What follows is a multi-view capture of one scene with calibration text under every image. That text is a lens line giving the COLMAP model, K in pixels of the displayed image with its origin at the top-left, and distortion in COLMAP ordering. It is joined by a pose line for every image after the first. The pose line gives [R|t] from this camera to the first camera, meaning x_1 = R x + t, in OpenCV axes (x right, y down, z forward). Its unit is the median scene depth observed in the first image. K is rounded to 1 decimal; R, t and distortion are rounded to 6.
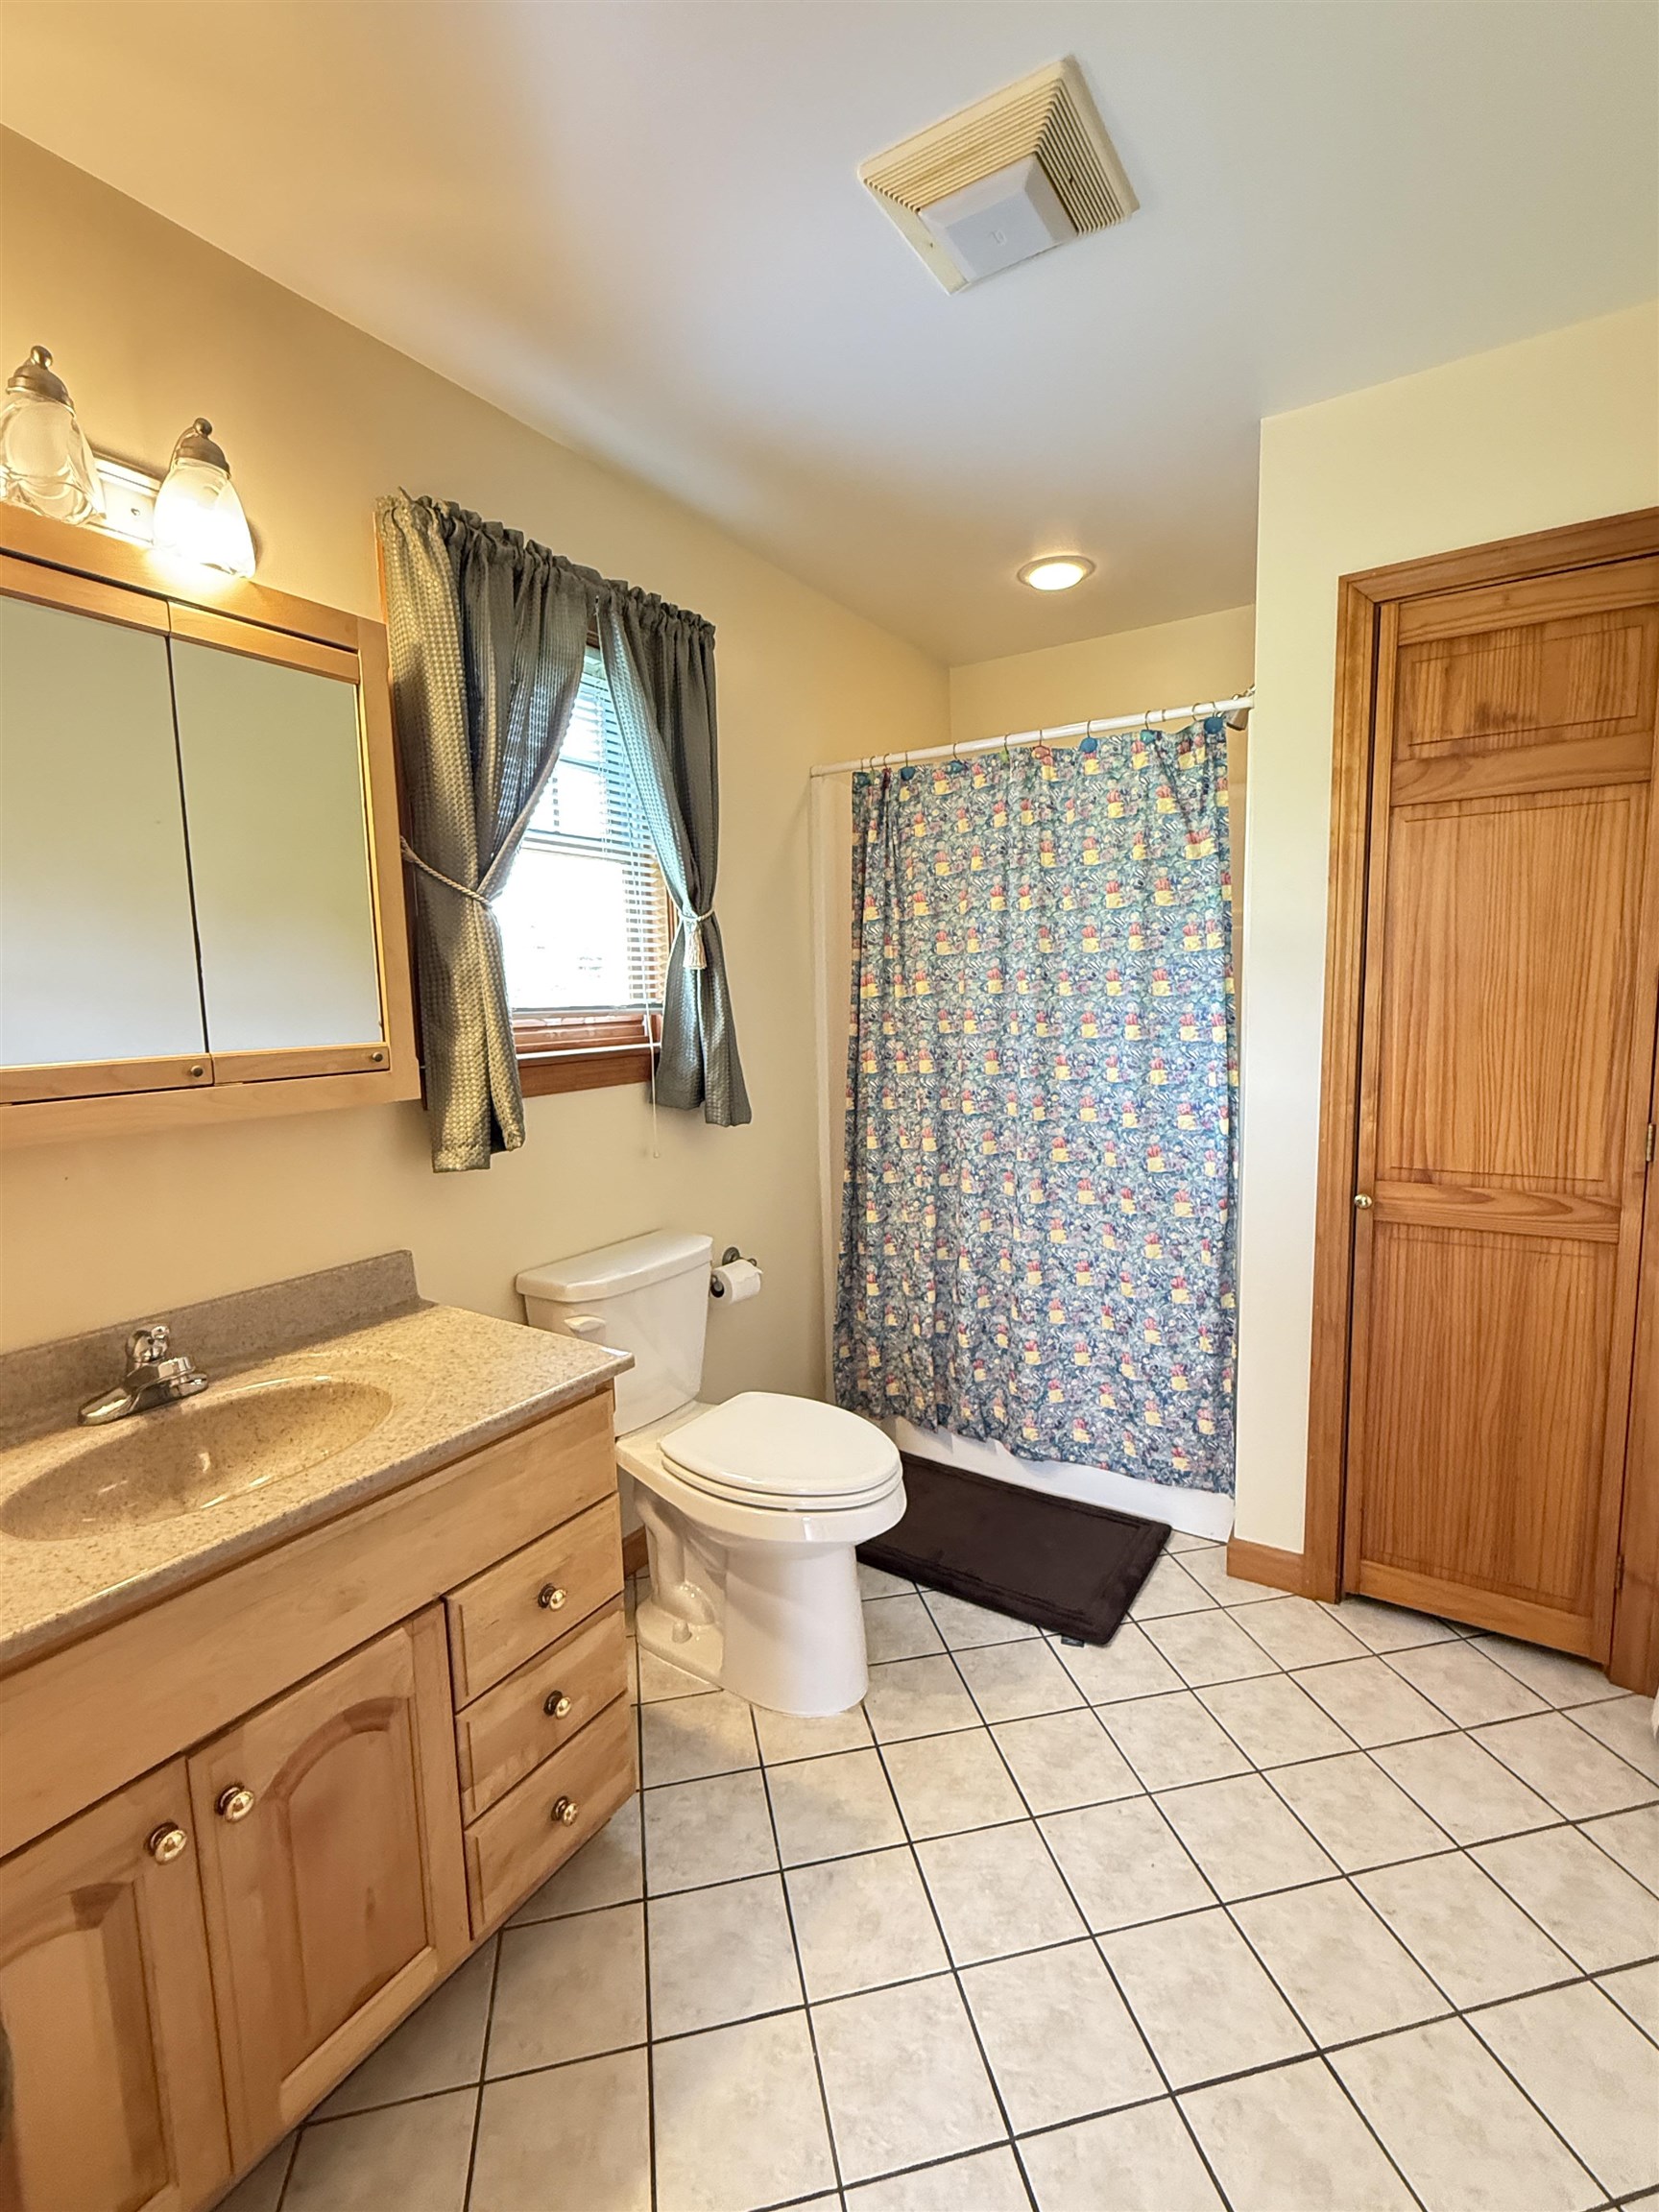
lens RADIAL K [[981.2, 0, 829.5], [0, 981.2, 1106.0], [0, 0, 1]] dist [-0.000009, -0.000105]
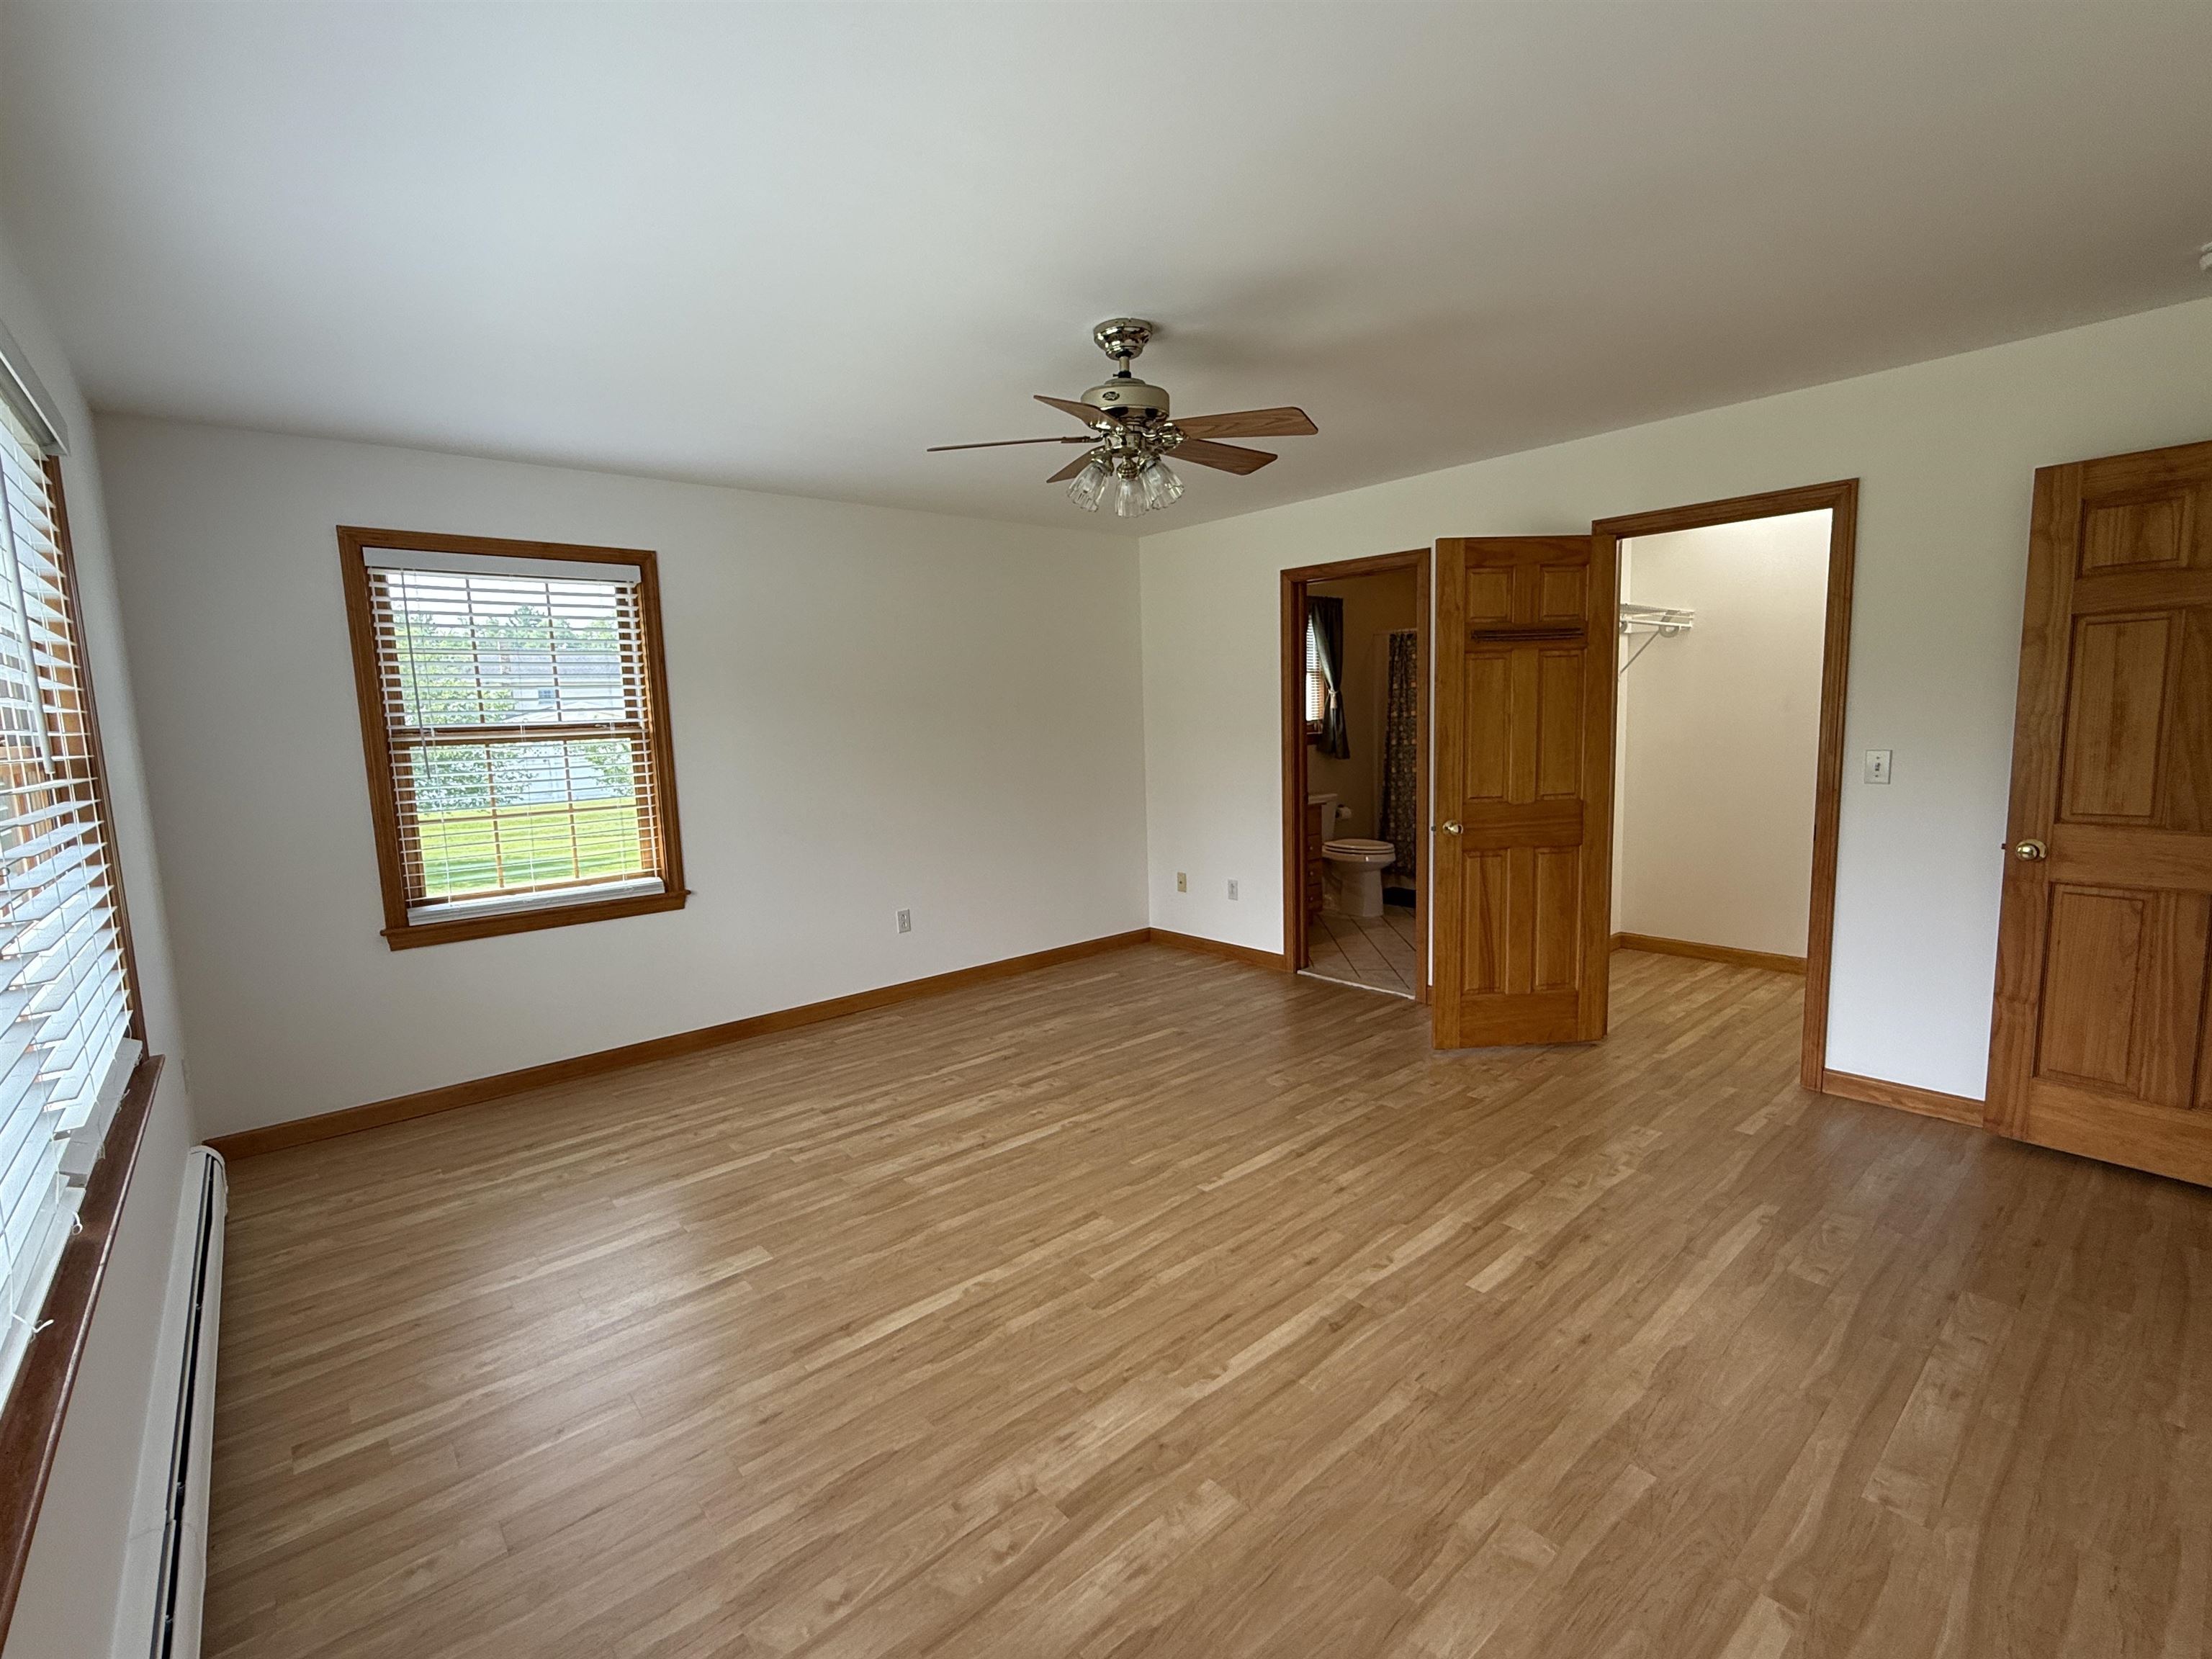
lens RADIAL K [[981.2, 0, 1097.0], [0, 981.2, 828.4], [0, 0, 1]] dist [-0.000009, -0.000105]
pose [[0.959887, 0.025884, -0.279188, 0.017553], [-0.023902, 0.999659, 0.010503, 0.194066], [0.279365, -0.003408, 0.960179, -1.881479]]
